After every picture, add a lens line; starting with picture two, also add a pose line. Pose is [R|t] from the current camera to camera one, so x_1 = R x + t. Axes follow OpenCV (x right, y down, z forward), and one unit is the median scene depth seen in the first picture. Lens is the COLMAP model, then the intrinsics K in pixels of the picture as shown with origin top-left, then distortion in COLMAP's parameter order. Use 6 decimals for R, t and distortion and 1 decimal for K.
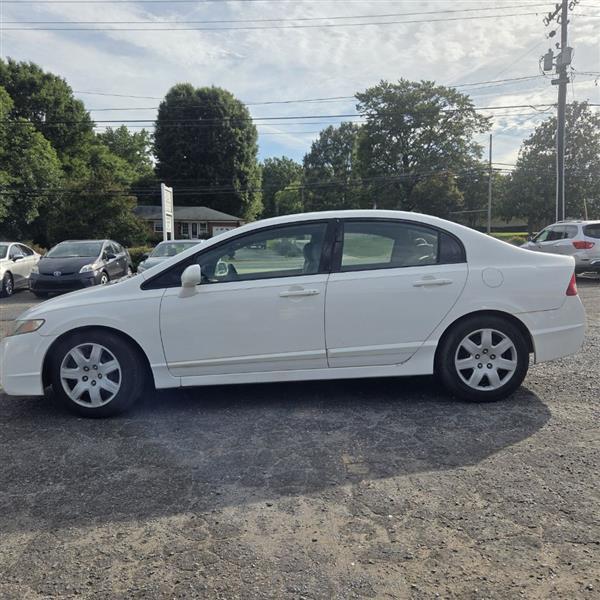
lens RADIAL K [[545.4, 0, 289.2], [0, 545.4, 297.0], [0, 0, 1]] dist [0.102239, -0.110604]
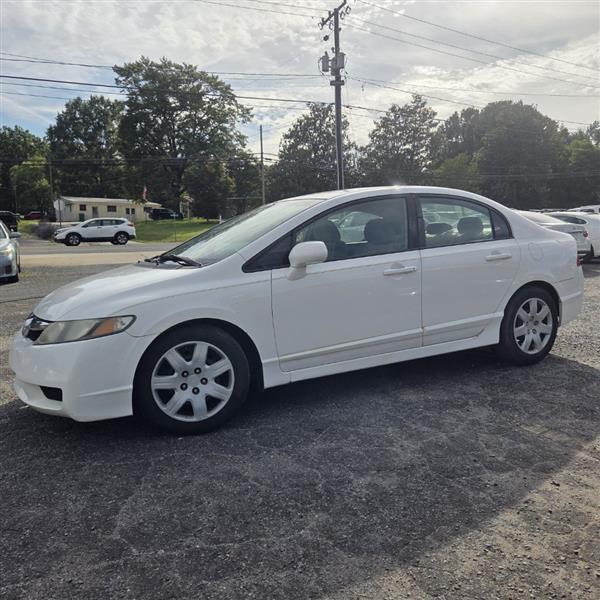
lens RADIAL K [[553.7, 0, 303.3], [0, 553.7, 285.4], [0, 0, 1]] dist [0.097104, -0.105092]
pose [[0.892405, -0.041668, 0.449307, -0.068337], [0.040099, 0.999111, 0.013012, -0.000080], [-0.449450, 0.006405, 0.893283, 0.025106]]
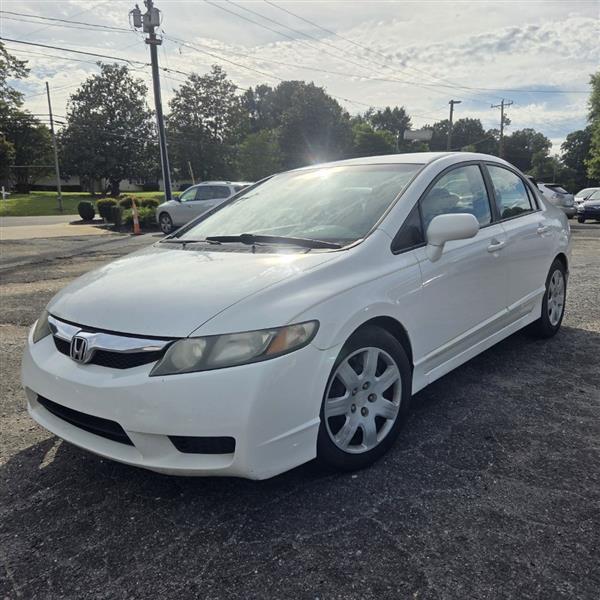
lens RADIAL K [[552.6, 0, 311.7], [0, 552.6, 293.3], [0, 0, 1]] dist [0.055051, -0.028066]
pose [[0.657828, -0.114372, 0.744433, -0.099571], [0.068437, 0.993391, 0.092147, -0.004080], [-0.750052, -0.009670, 0.661308, 0.076745]]
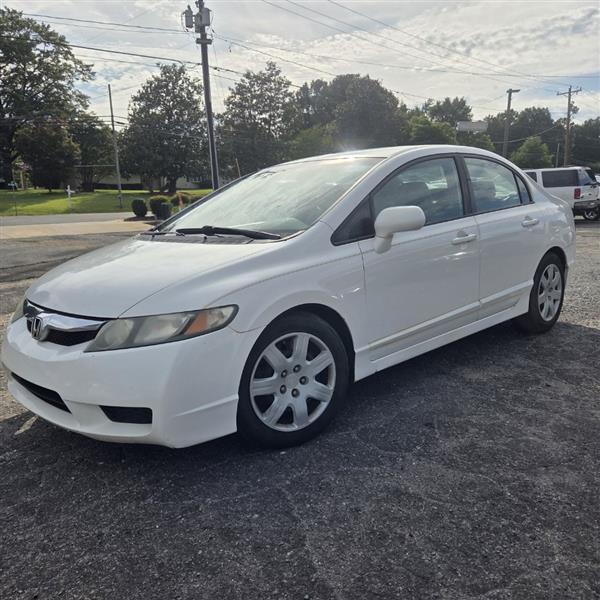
lens RADIAL K [[553.8, 0, 300.0], [0, 553.8, 300.0], [0, 0, 1]] dist [0.078156, -0.067945]
pose [[0.744462, -0.117261, 0.657287, -0.091551], [0.066576, 0.992588, 0.101673, -0.002195], [-0.664337, -0.031933, 0.746750, 0.061531]]
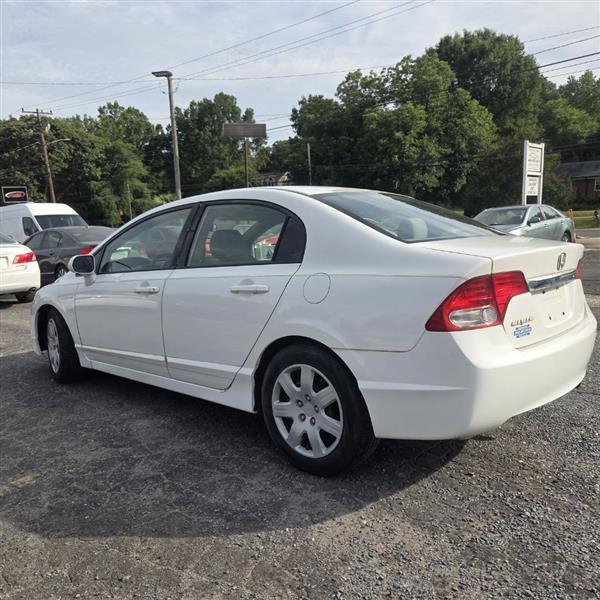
lens RADIAL K [[545.7, 0, 314.5], [0, 545.7, 301.1], [0, 0, 1]] dist [0.089712, -0.096834]
pose [[0.693396, 0.088239, -0.715134, 0.101484], [-0.034042, 0.995377, 0.089810, -0.009465], [0.719752, -0.037929, 0.693194, 0.068610]]
